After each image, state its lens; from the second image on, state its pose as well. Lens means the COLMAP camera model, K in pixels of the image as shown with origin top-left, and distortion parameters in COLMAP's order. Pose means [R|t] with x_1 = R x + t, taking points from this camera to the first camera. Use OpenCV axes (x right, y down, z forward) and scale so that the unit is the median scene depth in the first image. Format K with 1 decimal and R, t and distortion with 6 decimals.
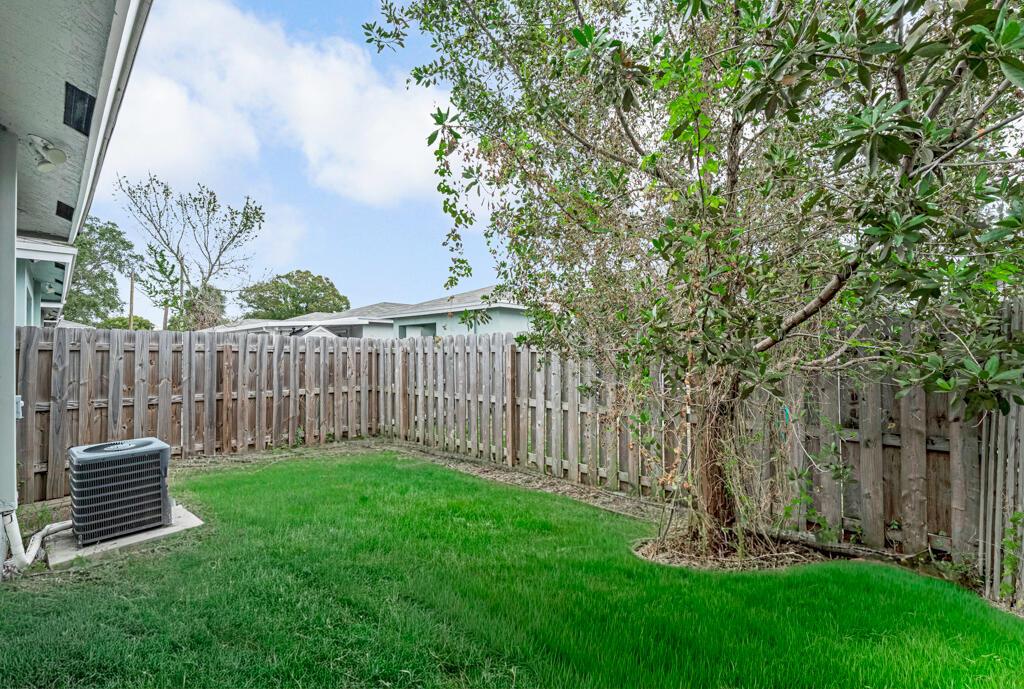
lens RADIAL K [[436.7, 0, 509.2], [0, 436.7, 341.7], [0, 0, 1]] dist [-0.022478, 0.000998]
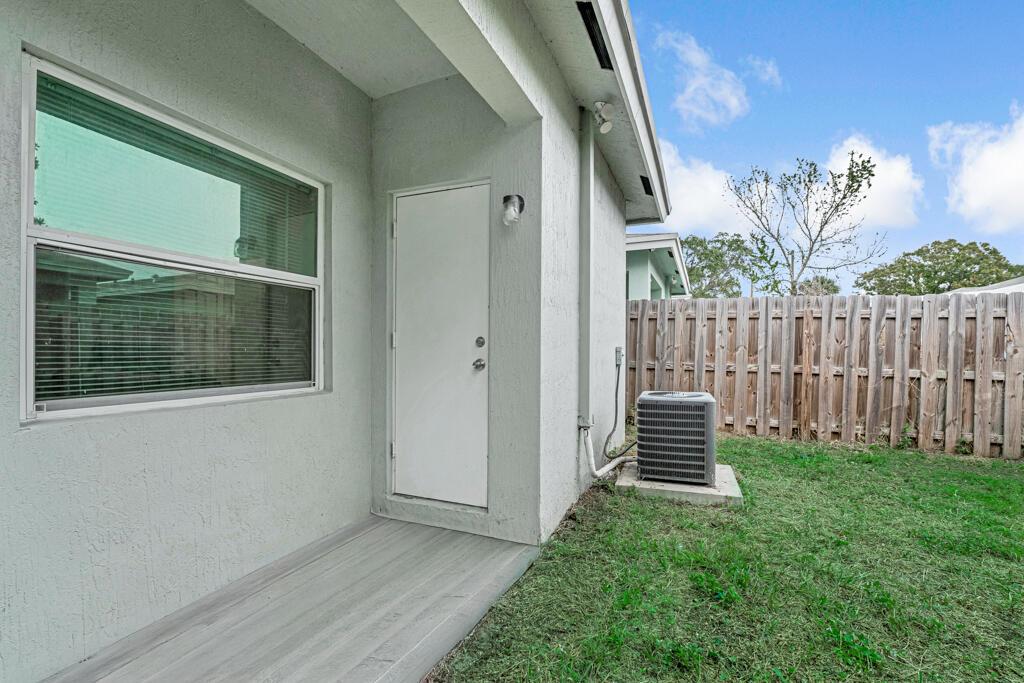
lens RADIAL K [[436.7, 0, 512.0], [0, 436.7, 351.9], [0, 0, 1]] dist [-0.022478, 0.000998]
pose [[0.323694, 0.017911, -0.945992, -0.034319], [0.003434, 0.999792, 0.020105, 0.068049], [0.946156, -0.009757, 0.323565, 0.168867]]
